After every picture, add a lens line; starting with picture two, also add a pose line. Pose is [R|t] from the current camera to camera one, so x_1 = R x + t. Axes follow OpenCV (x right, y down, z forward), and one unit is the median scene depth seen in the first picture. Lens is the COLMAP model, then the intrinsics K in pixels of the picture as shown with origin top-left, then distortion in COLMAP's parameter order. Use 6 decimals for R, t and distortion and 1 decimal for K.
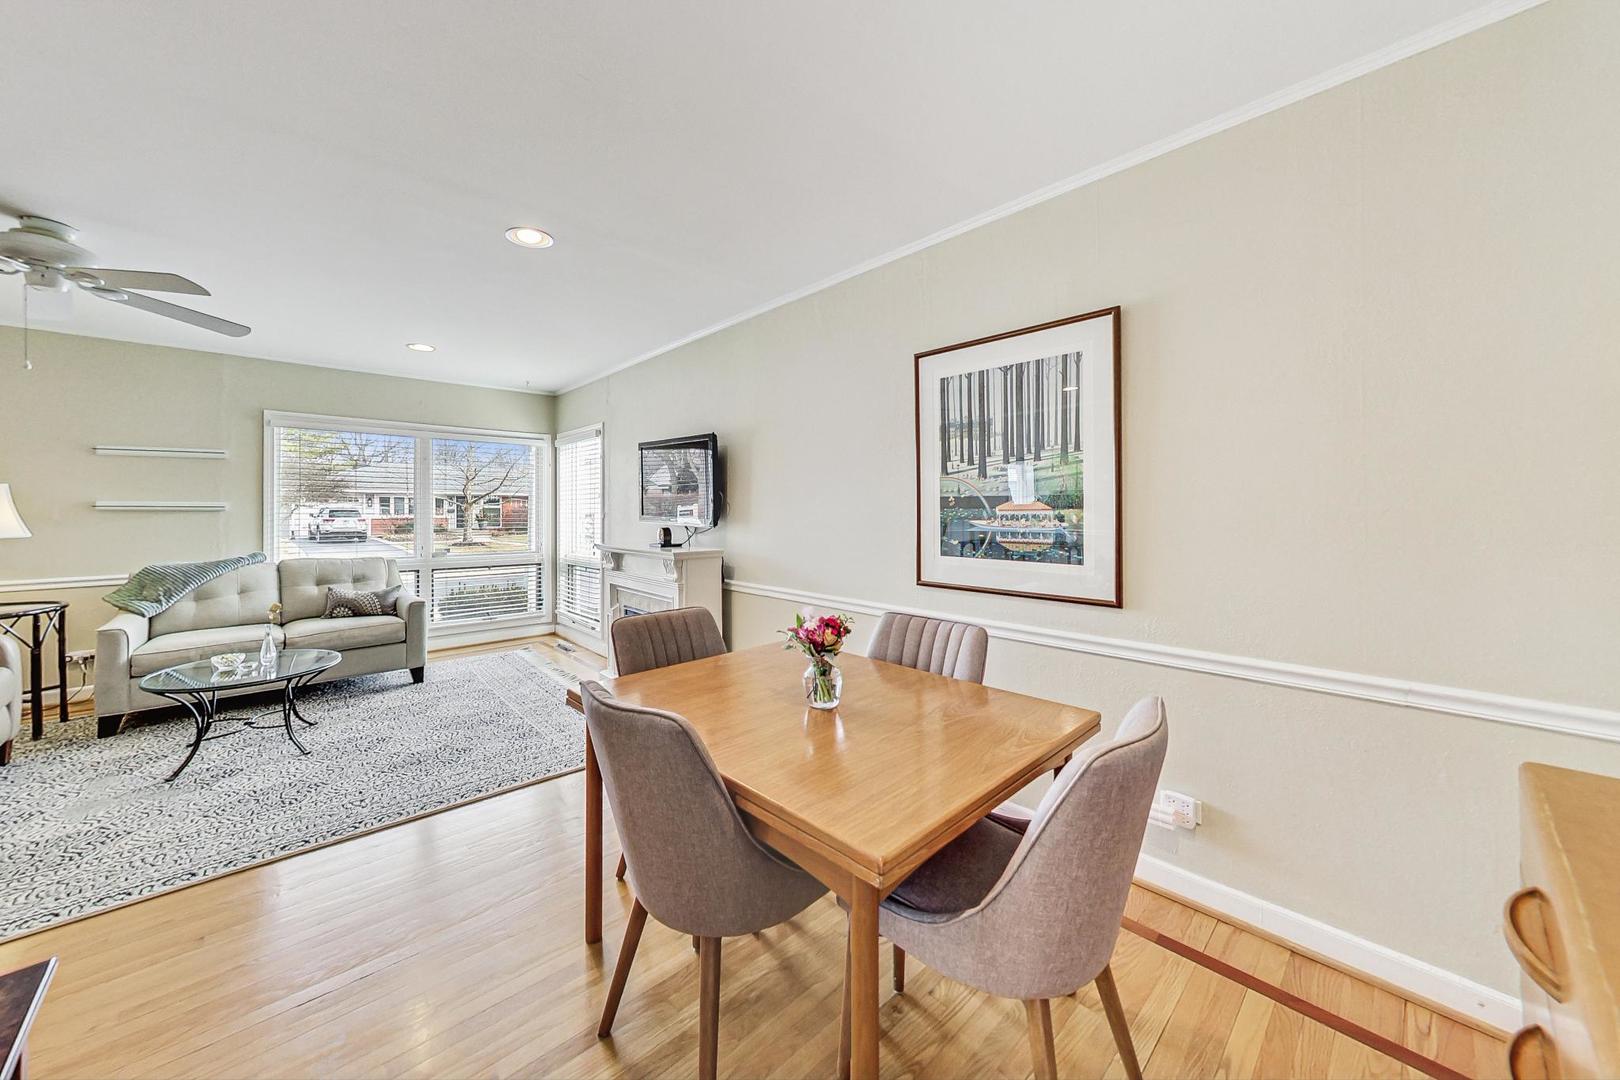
lens RADIAL K [[583.2, 0, 810.0], [0, 583.2, 540.0], [0, 0, 1]] dist [-0.010553, 0.000005]
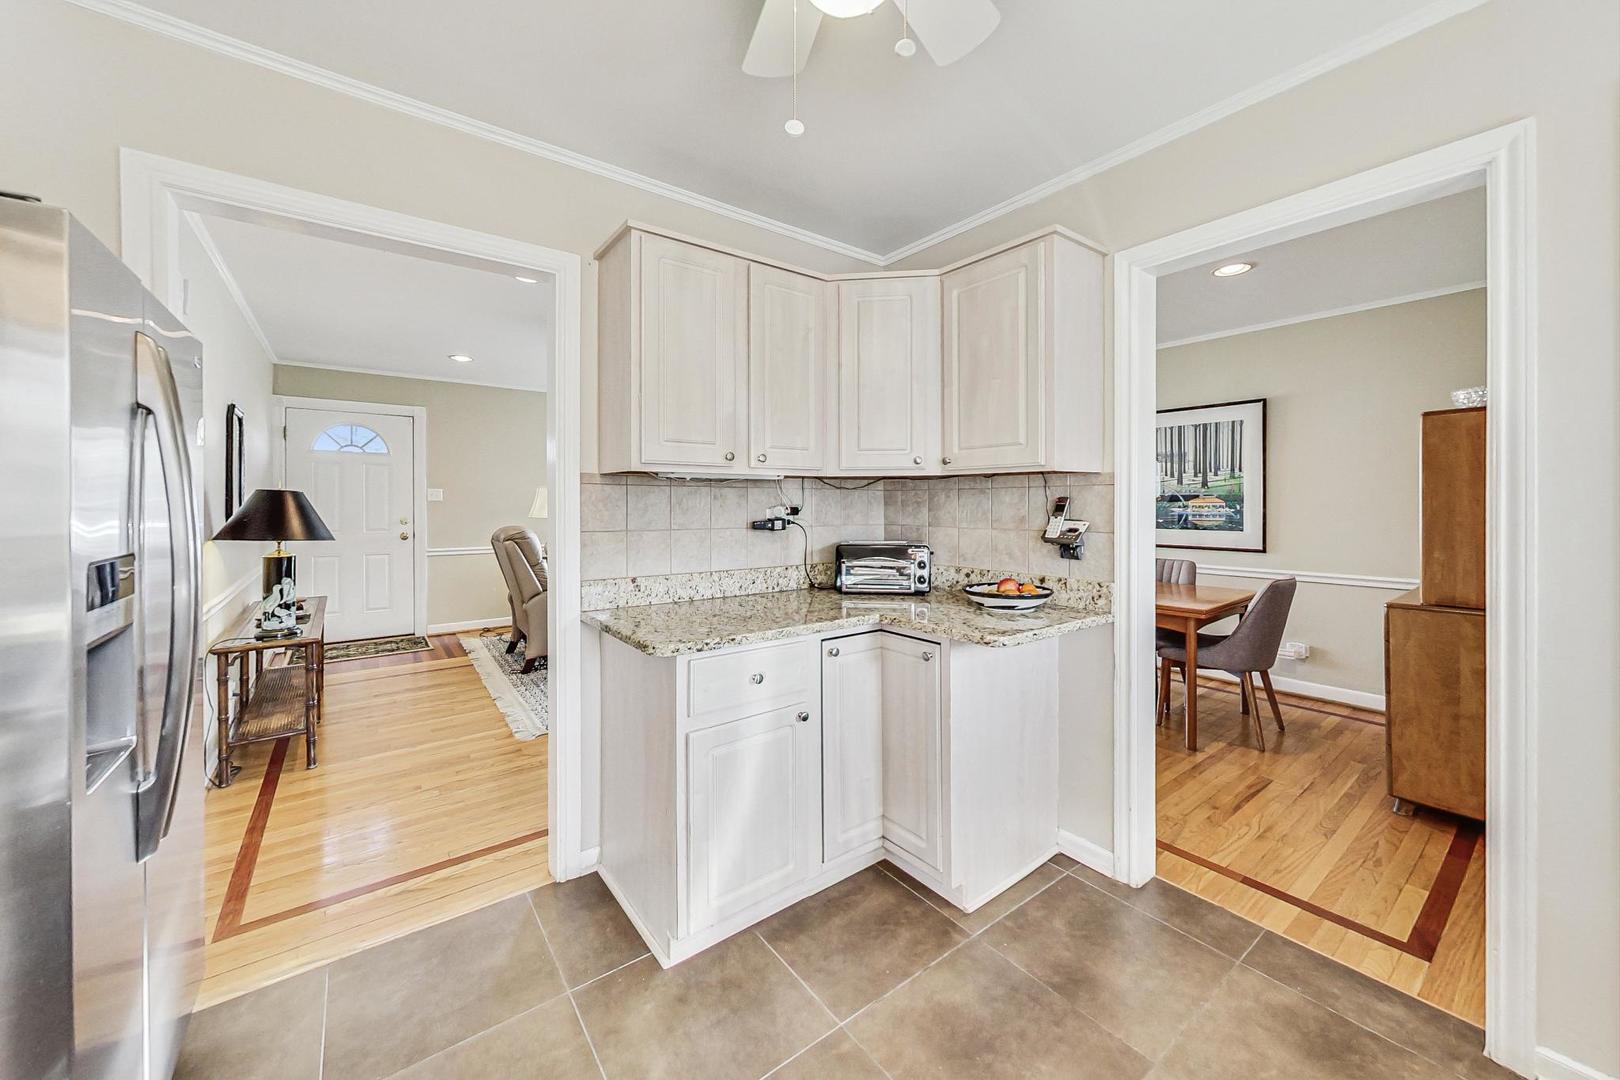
lens RADIAL K [[607.9, 0, 785.3], [0, 607.9, 539.3], [0, 0, 1]] dist [-0.020502, -0.000032]
pose [[0.992363, 0.007106, -0.123151, -0.579500], [-0.005880, 0.999929, 0.010316, 0.042285], [0.123215, -0.009514, 0.992334, -0.850127]]
